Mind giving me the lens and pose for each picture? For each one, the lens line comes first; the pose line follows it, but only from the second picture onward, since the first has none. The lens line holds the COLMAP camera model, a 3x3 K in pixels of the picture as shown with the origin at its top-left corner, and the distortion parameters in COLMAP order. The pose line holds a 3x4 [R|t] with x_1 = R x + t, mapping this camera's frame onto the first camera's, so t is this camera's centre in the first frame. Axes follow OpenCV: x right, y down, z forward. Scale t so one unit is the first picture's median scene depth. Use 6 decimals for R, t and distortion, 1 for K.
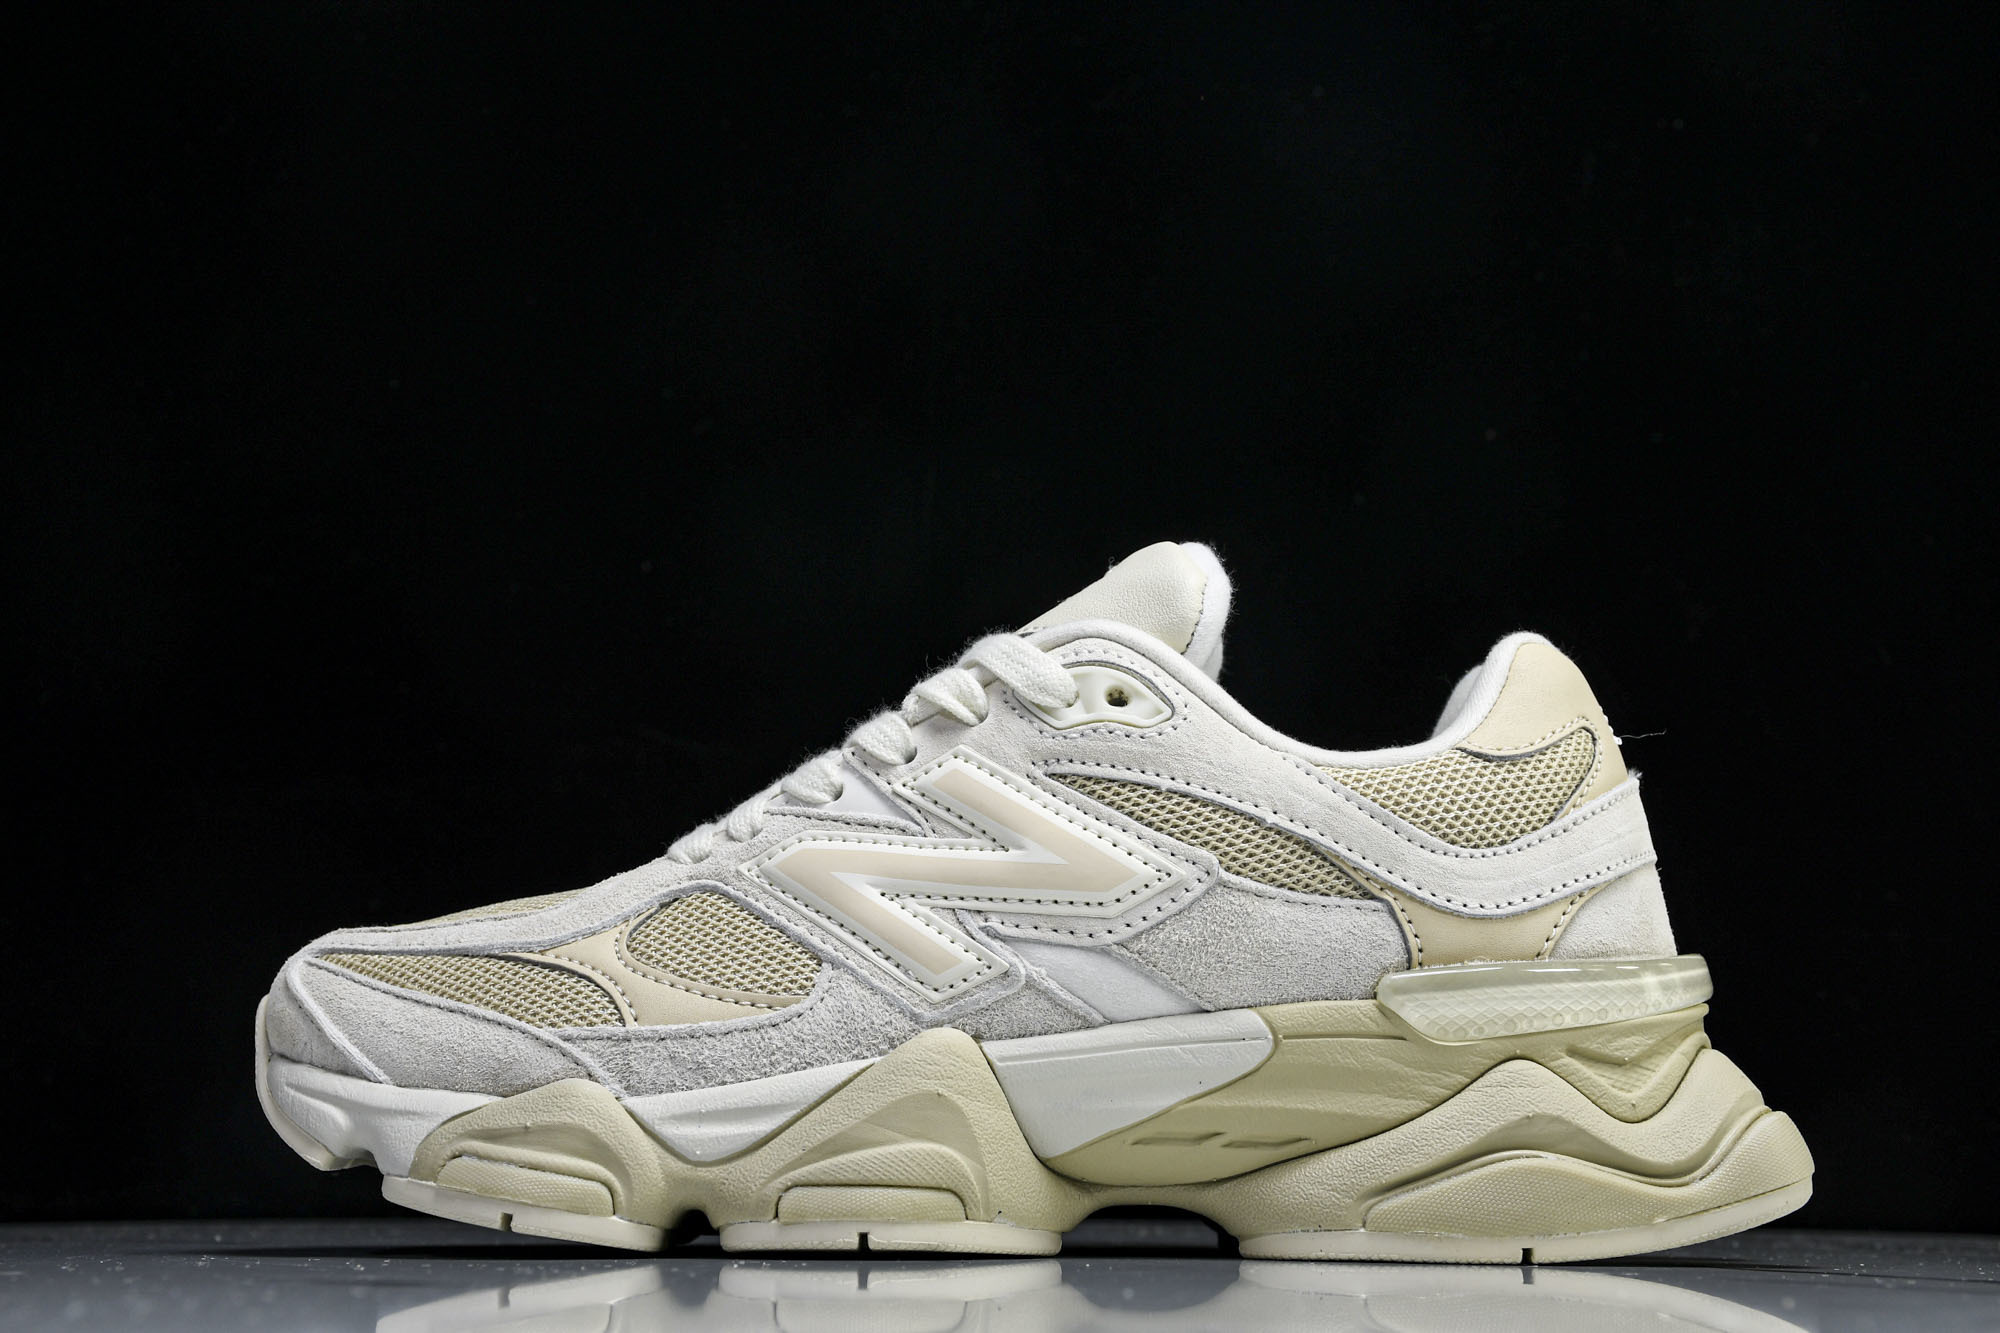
lens RADIAL K [[3188.4, 0, 1000.2], [0, 3188.4, 645.0], [0, 0, 1]] dist [0.217600, 0.000000]
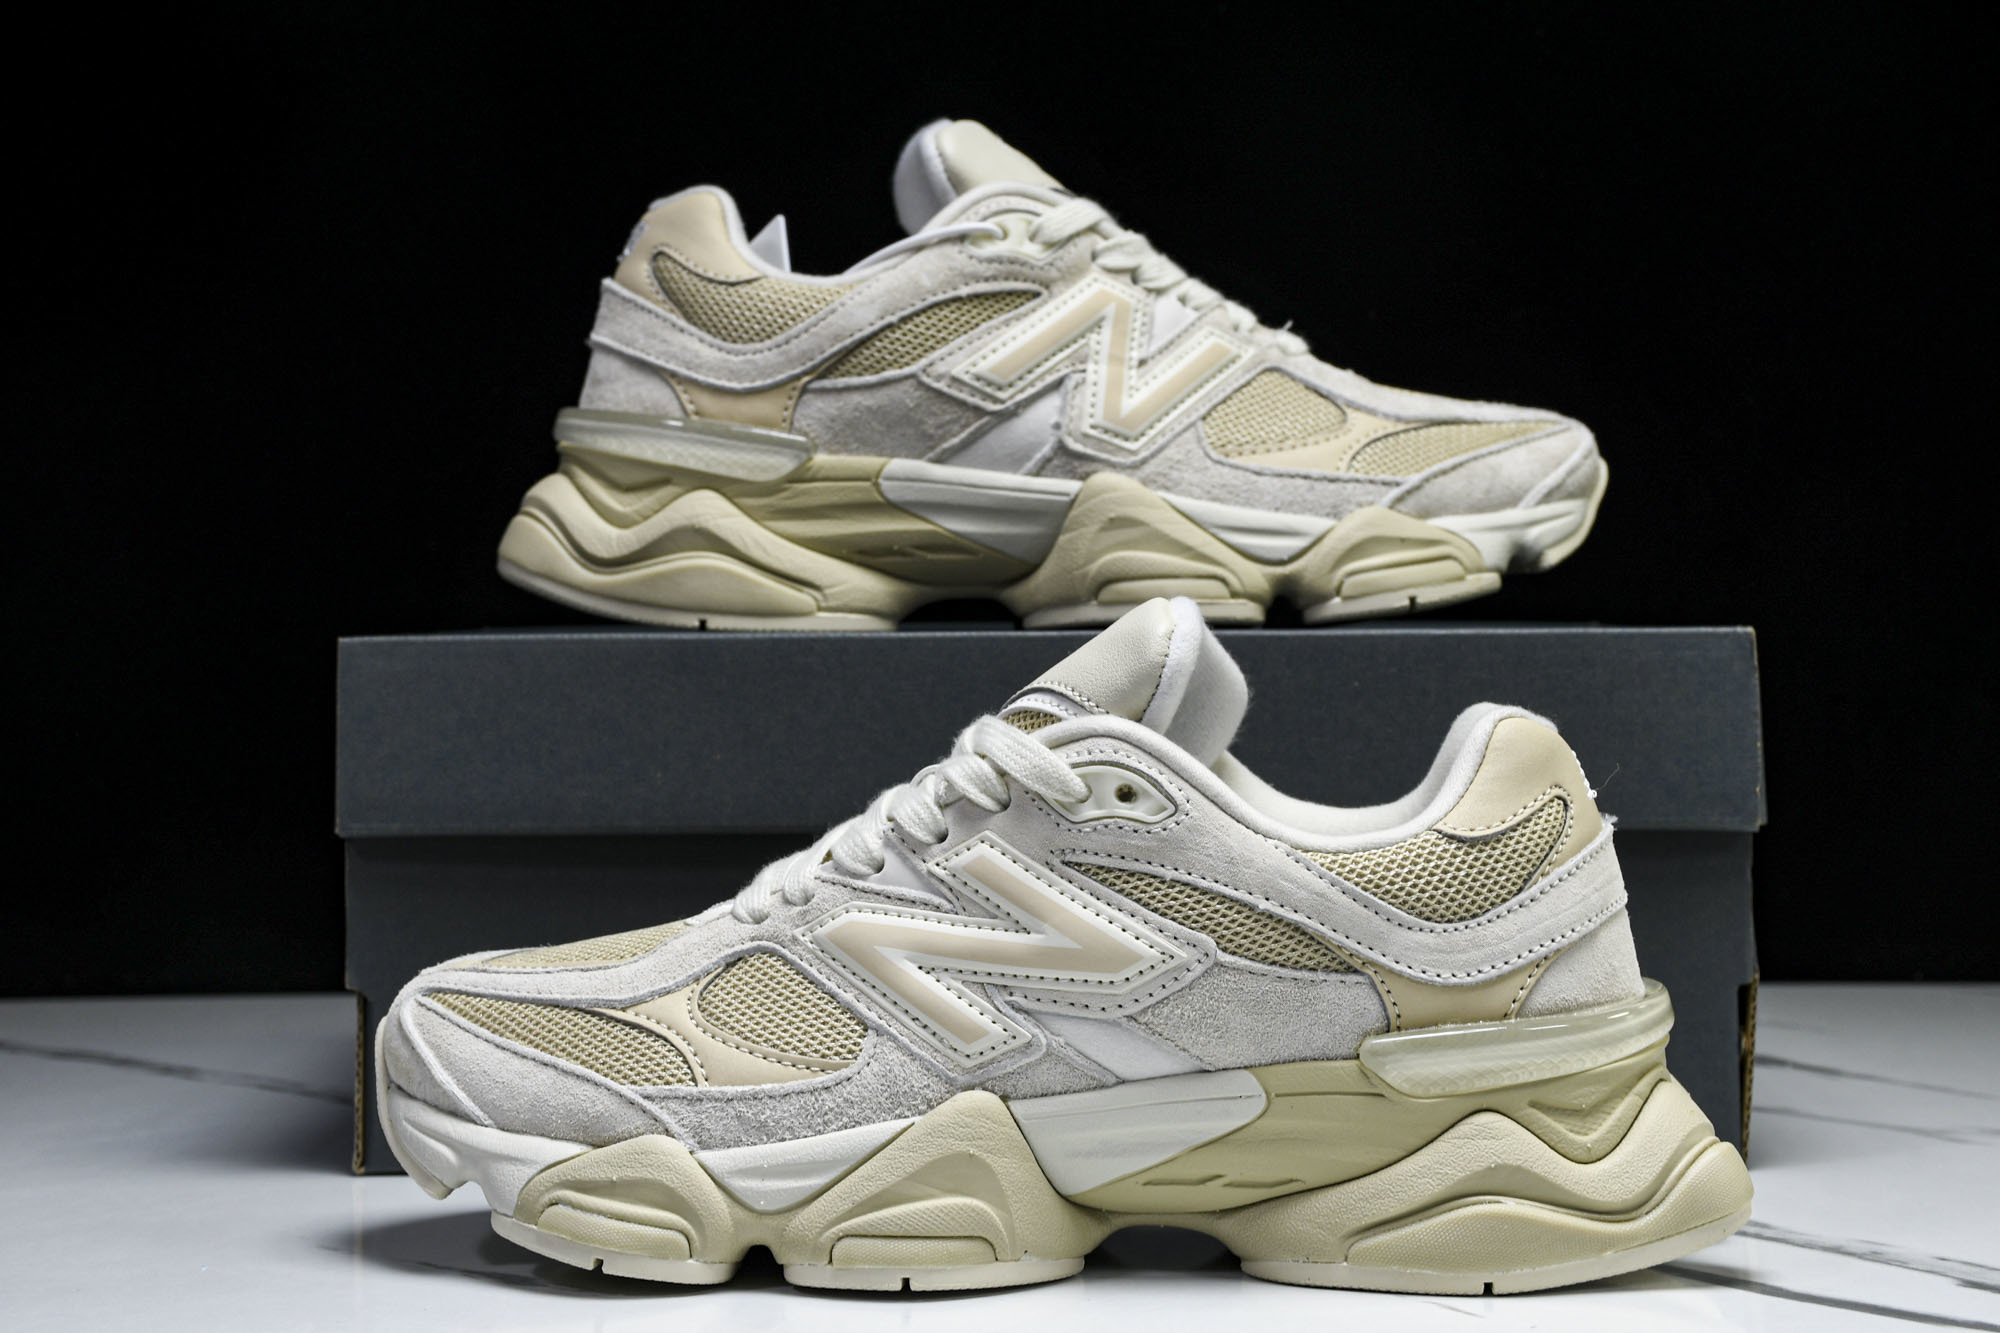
lens RADIAL K [[3729.2, 0, 992.1], [0, 3729.2, 611.1], [0, 0, 1]] dist [0.326639, 0.000000]
pose [[0.998762, -0.010502, -0.048630, 0.054547], [0.018168, 0.986949, 0.160004, -0.259018], [0.046315, -0.160689, 0.985918, -0.283706]]
